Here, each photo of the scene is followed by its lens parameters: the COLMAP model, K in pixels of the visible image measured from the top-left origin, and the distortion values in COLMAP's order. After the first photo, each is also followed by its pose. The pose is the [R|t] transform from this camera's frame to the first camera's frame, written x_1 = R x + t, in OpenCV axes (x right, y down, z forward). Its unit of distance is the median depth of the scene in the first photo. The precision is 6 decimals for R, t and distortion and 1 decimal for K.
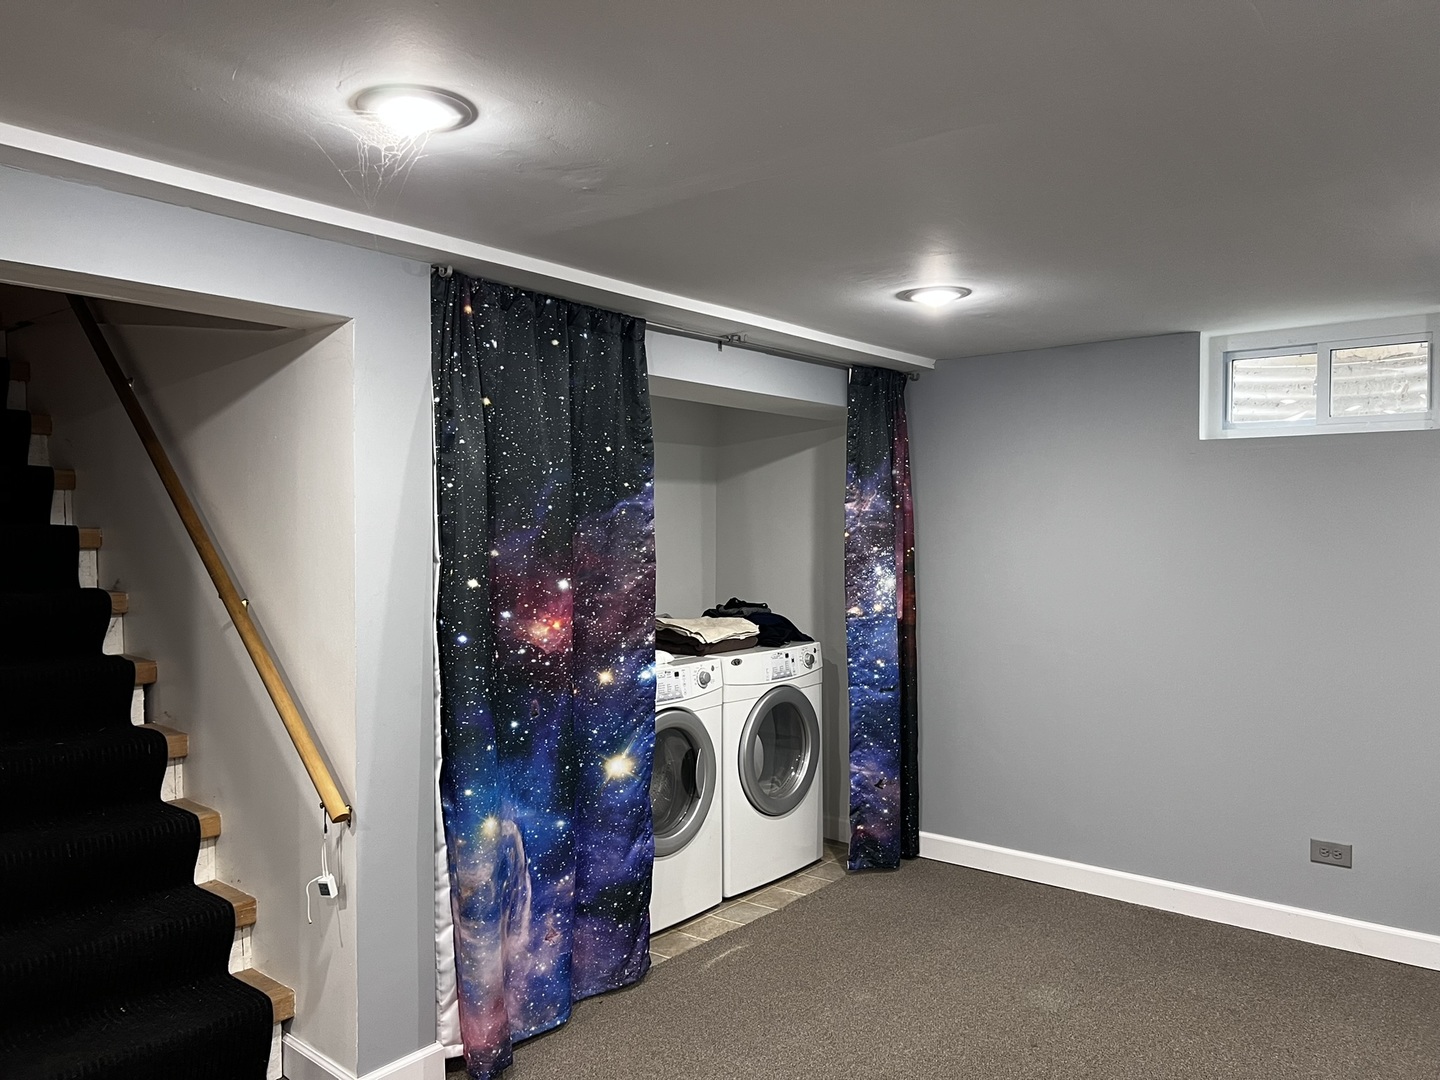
lens RADIAL K [[1073.9, 0, 718.8], [0, 1073.9, 541.4], [0, 0, 1]] dist [0.004404, -0.000094]
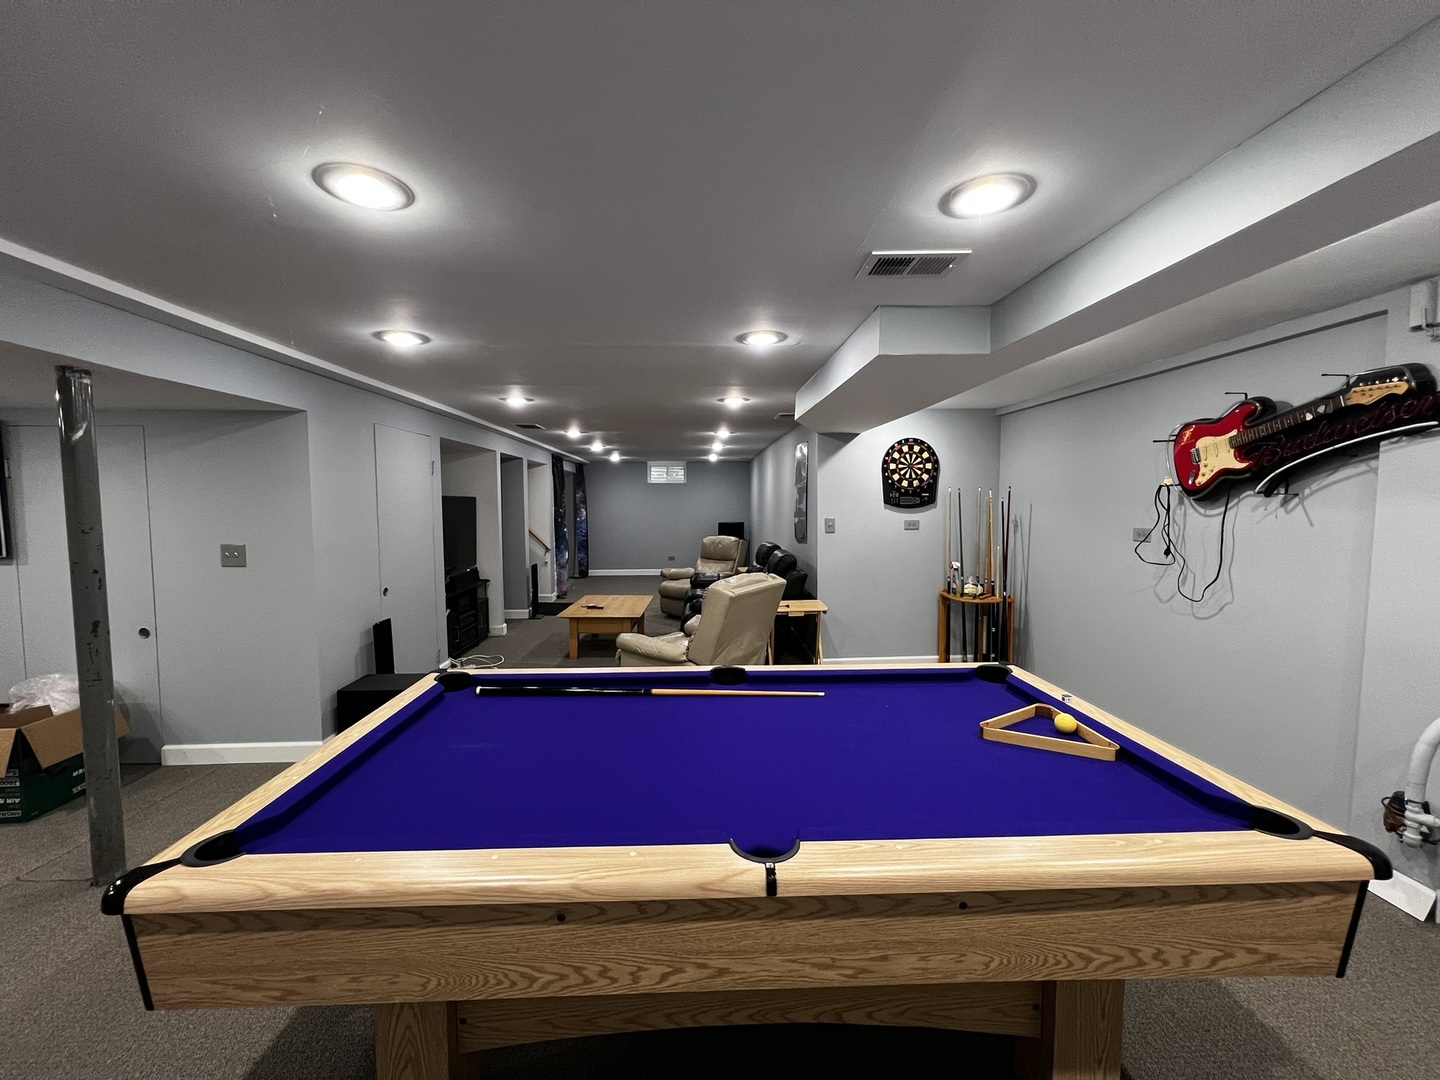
lens RADIAL K [[578.4, 0, 716.9], [0, 578.4, 538.1], [0, 0, 1]] dist [0.000330, 0.000025]
pose [[0.734257, -0.045401, 0.677352, -1.187945], [0.009128, 0.998331, 0.057020, 0.013573], [-0.678810, -0.035685, 0.733446, -1.255887]]
